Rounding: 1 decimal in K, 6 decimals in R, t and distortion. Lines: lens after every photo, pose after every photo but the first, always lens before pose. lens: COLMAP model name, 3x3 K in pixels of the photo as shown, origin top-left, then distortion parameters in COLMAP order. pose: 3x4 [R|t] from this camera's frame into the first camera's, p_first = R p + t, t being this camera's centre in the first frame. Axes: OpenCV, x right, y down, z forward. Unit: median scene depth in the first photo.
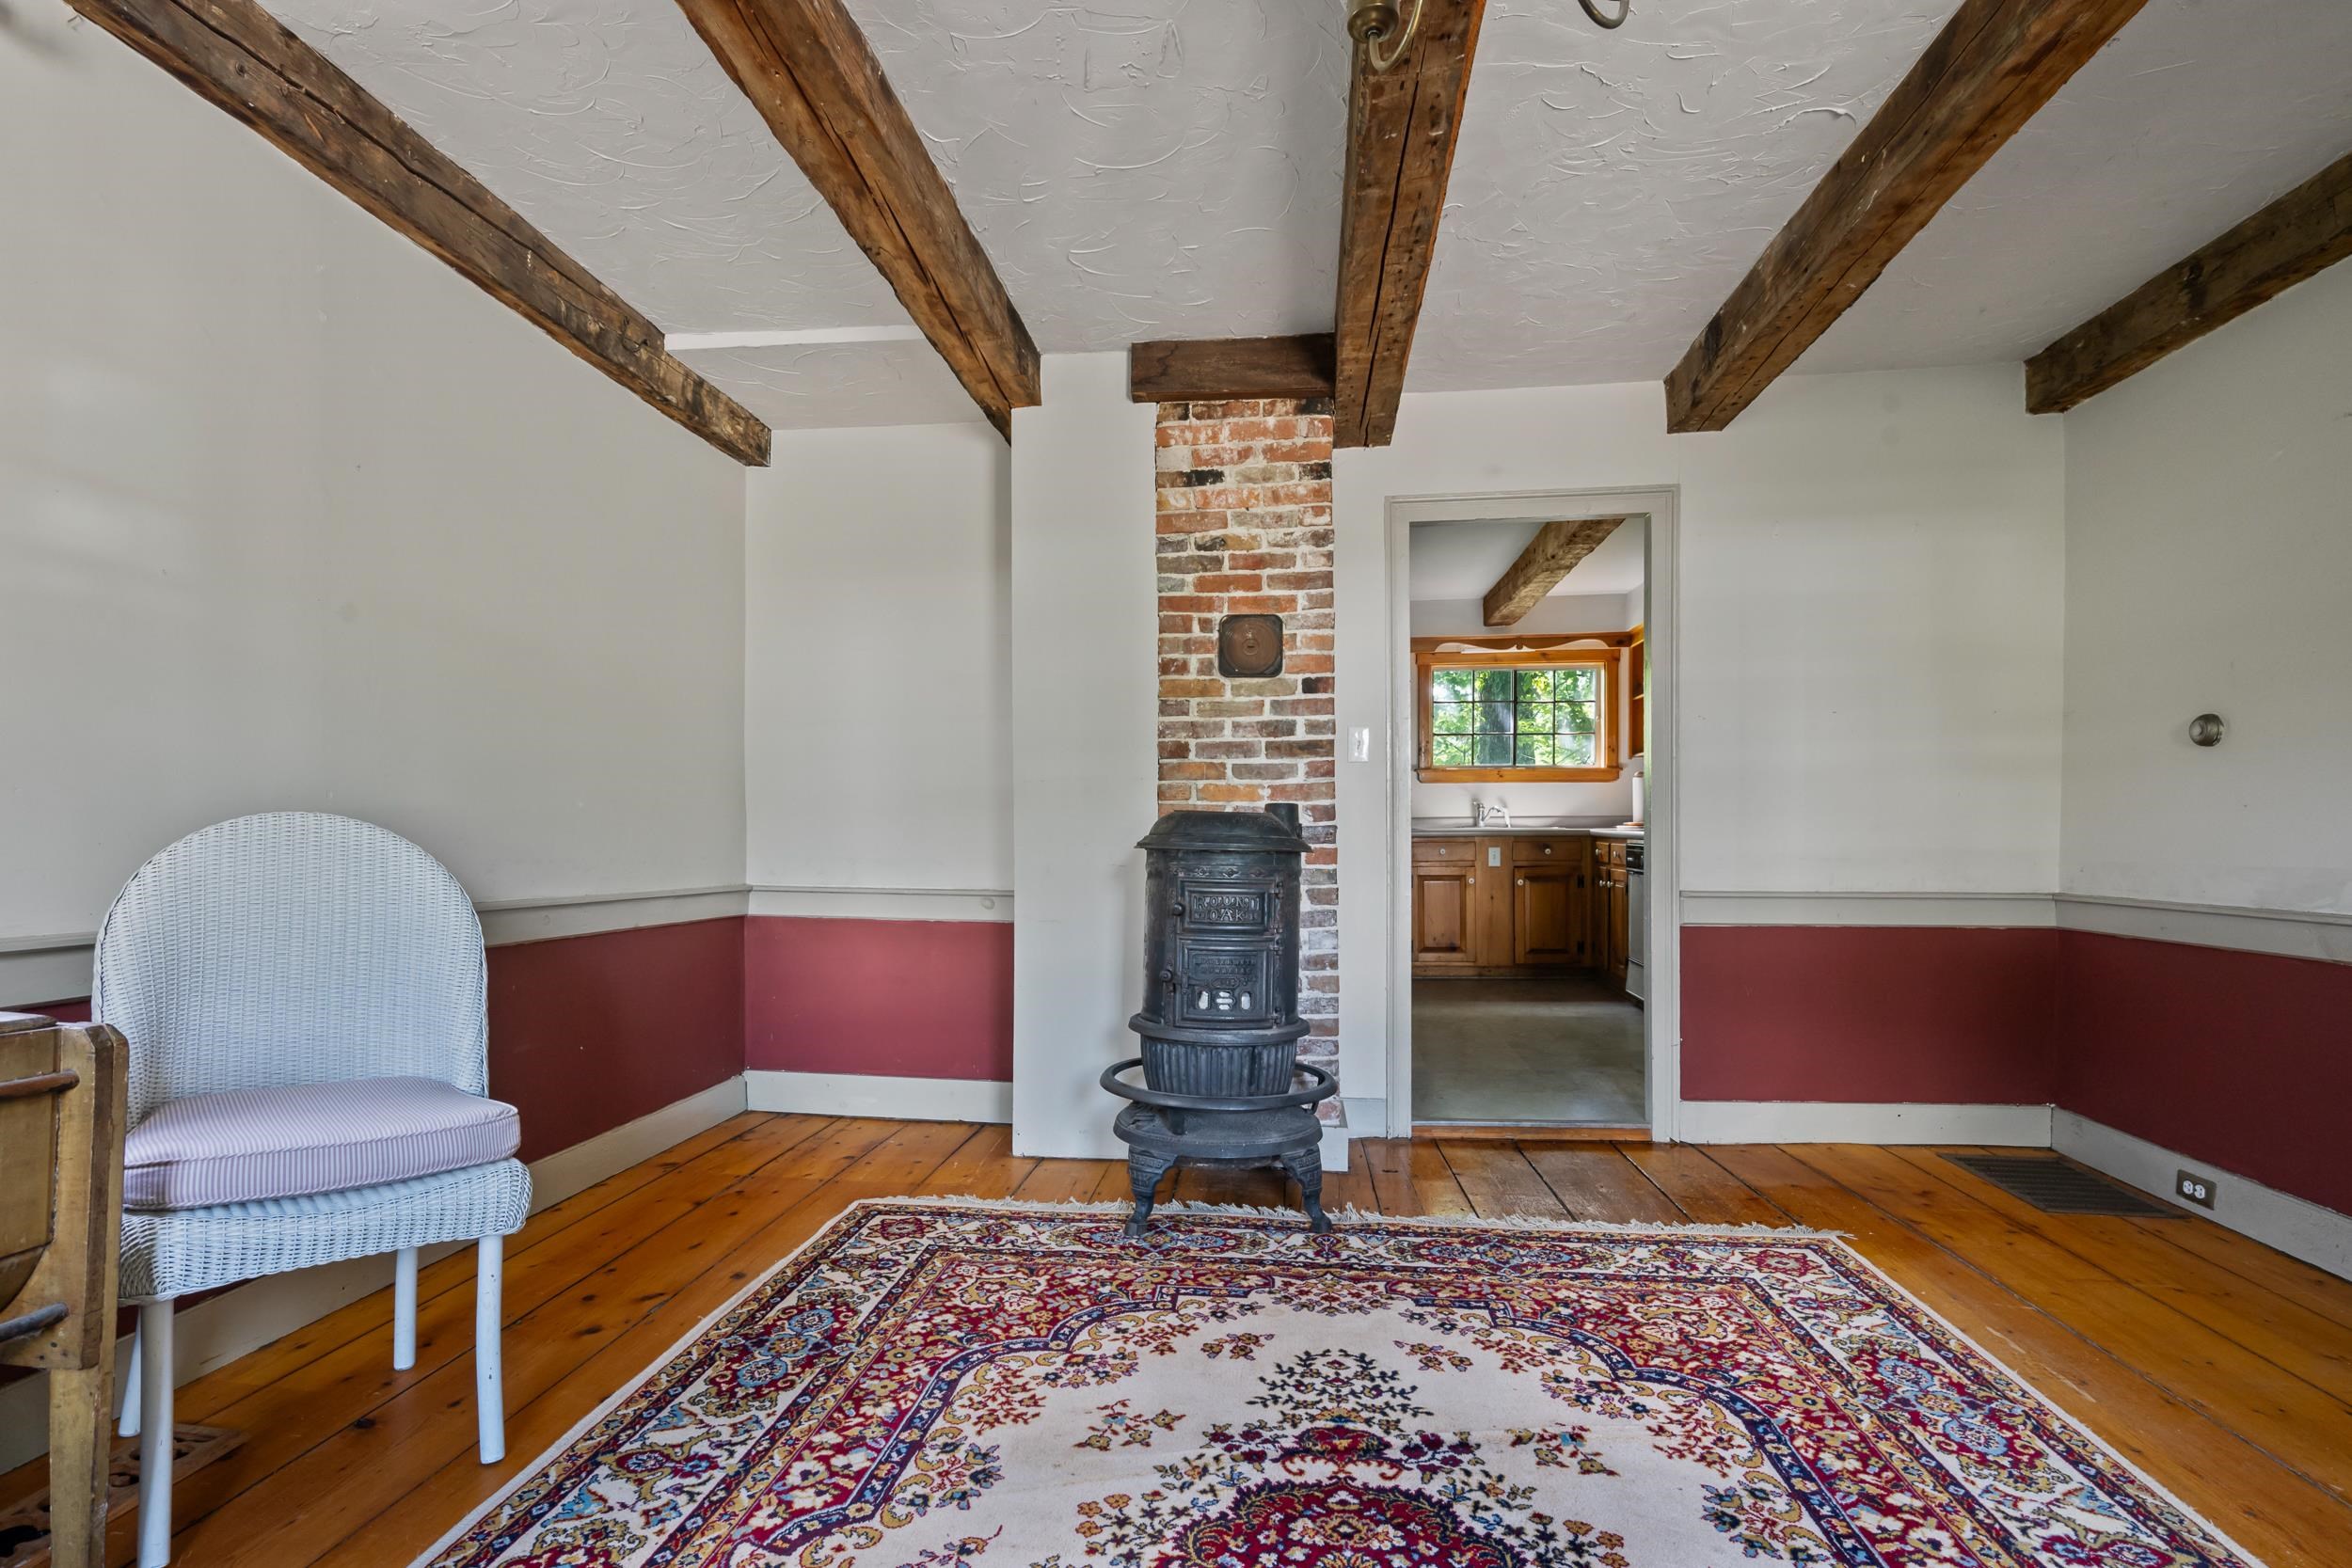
lens RADIAL K [[1131.0, 0, 1186.0], [0, 1131.0, 848.0], [0, 0, 1]] dist [0.001181, 0.000094]
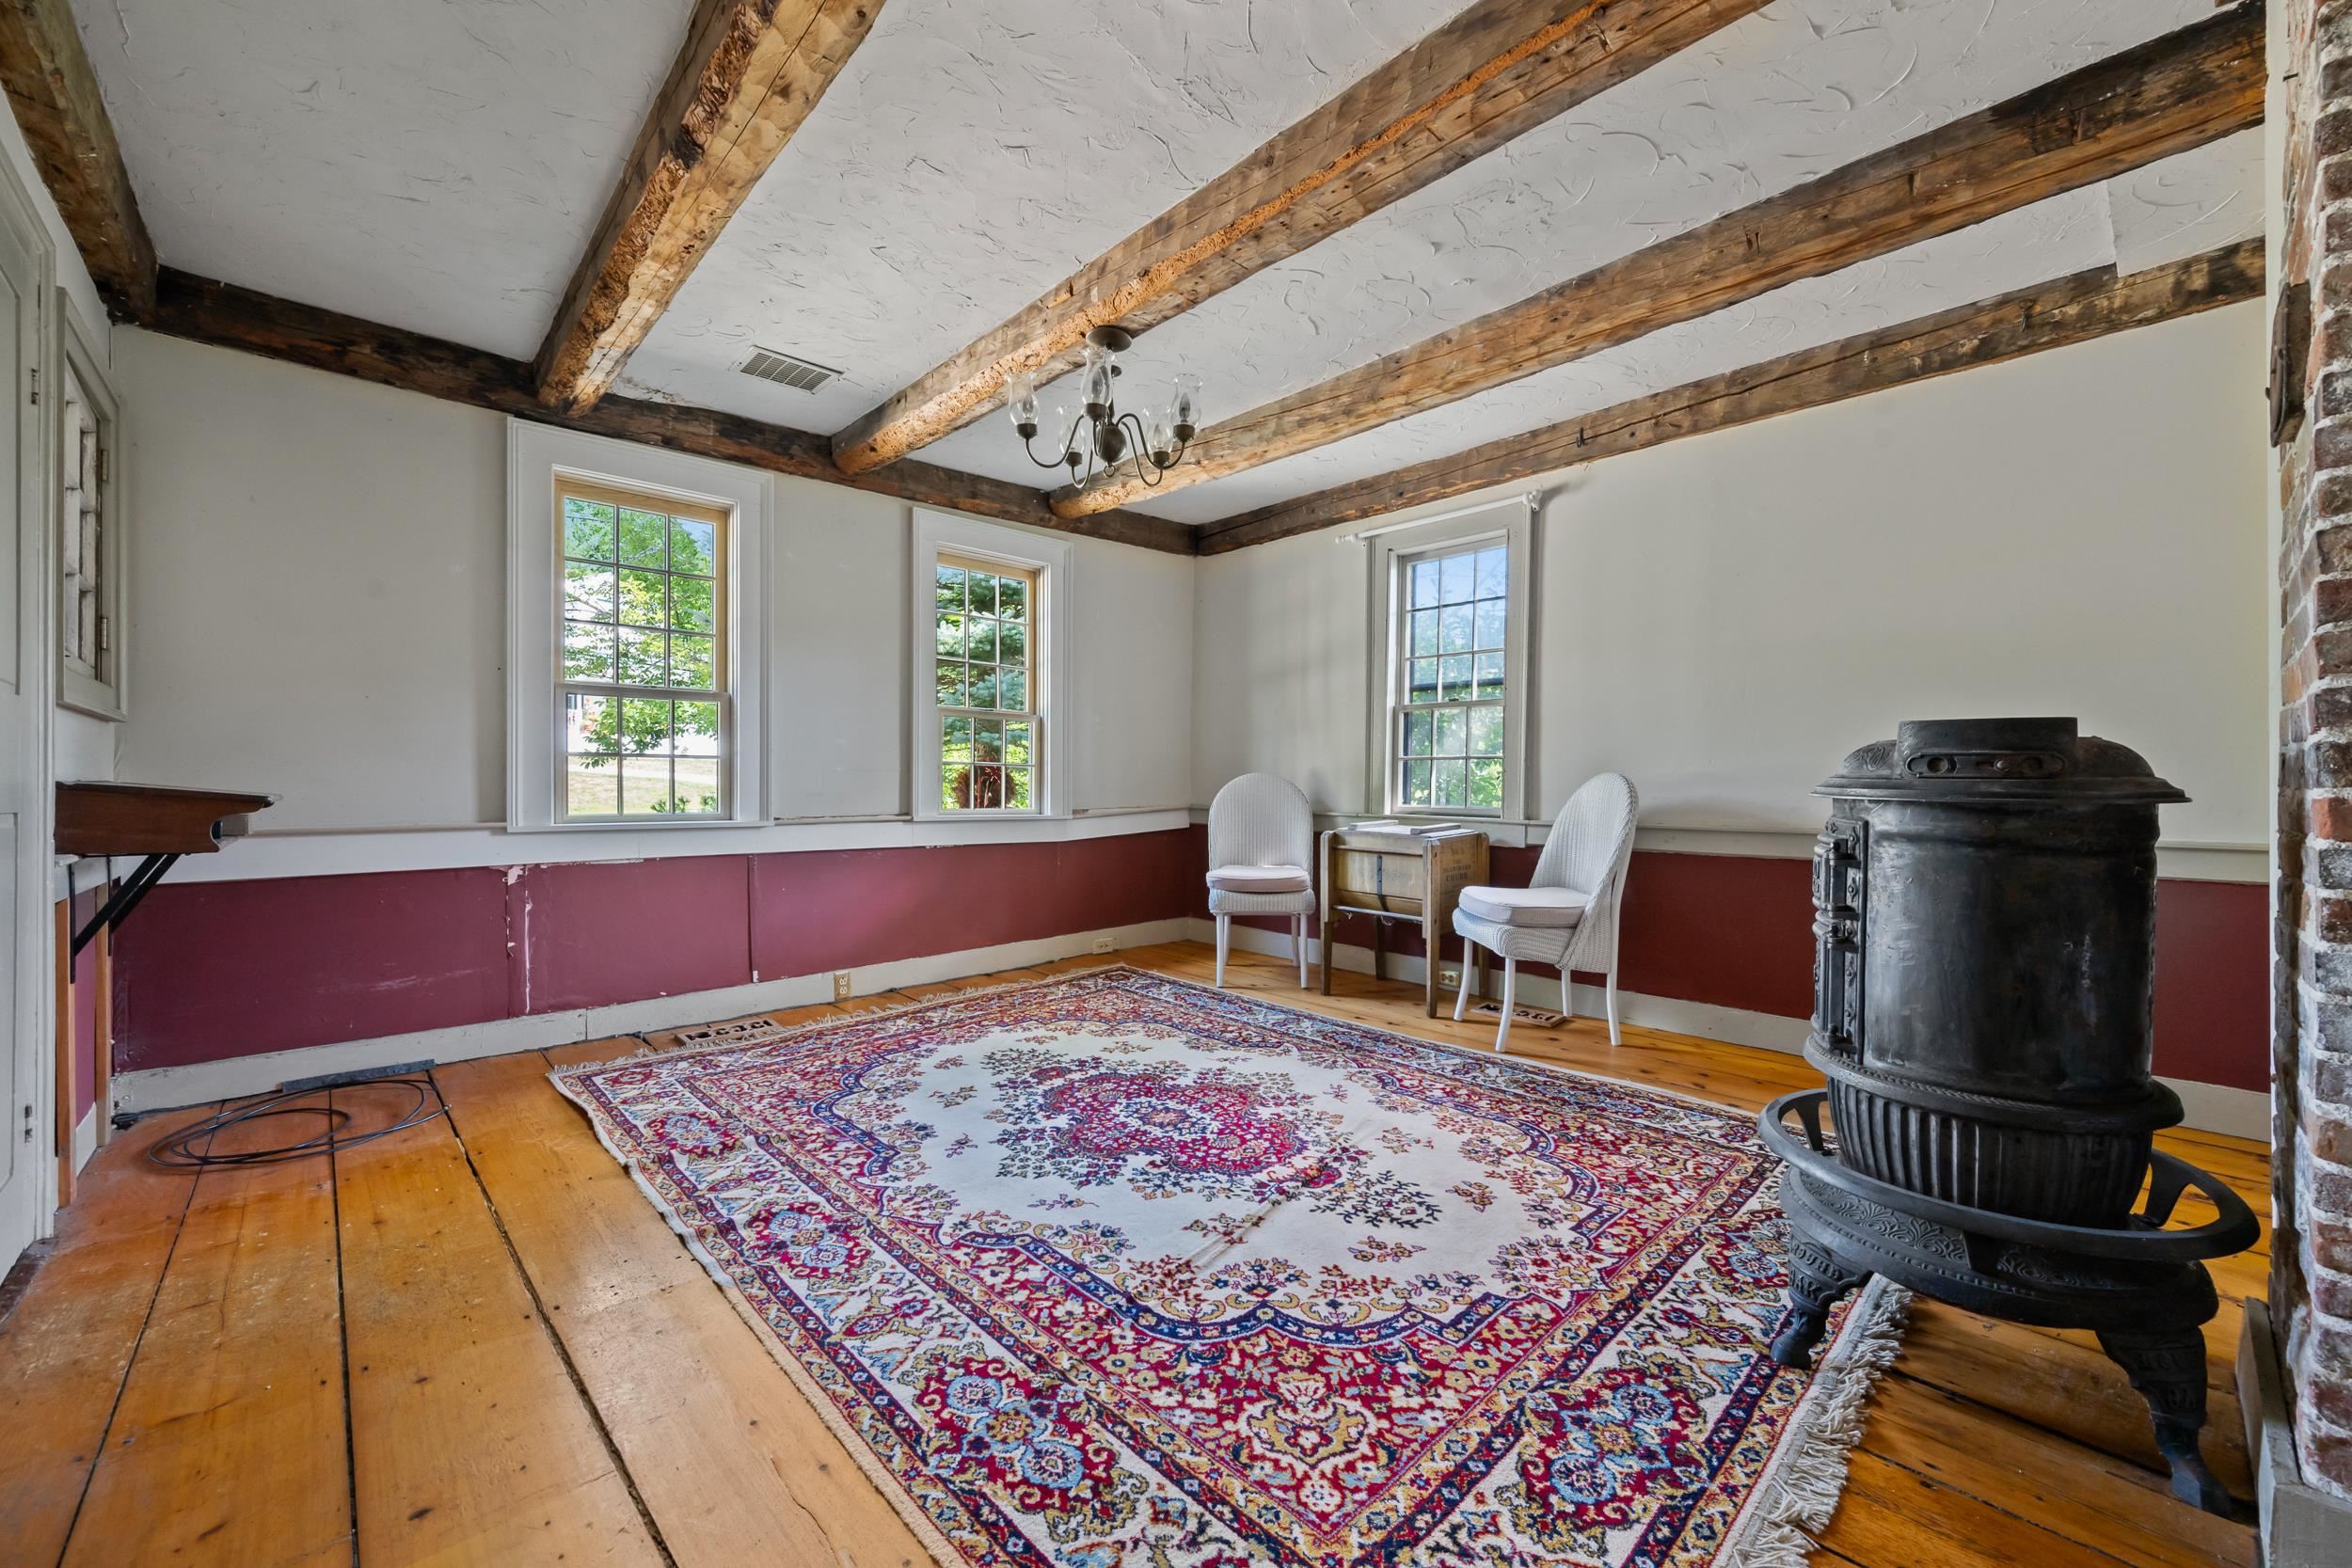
lens RADIAL K [[933.6, 0, 1176.9], [0, 933.6, 795.0], [0, 0, 1]] dist [-0.000264, -0.000393]
pose [[-0.664580, 0.003410, -0.747209, 0.934331], [-0.008888, 0.999883, 0.012468, -0.002882], [0.747164, 0.014927, -0.664472, 1.312084]]
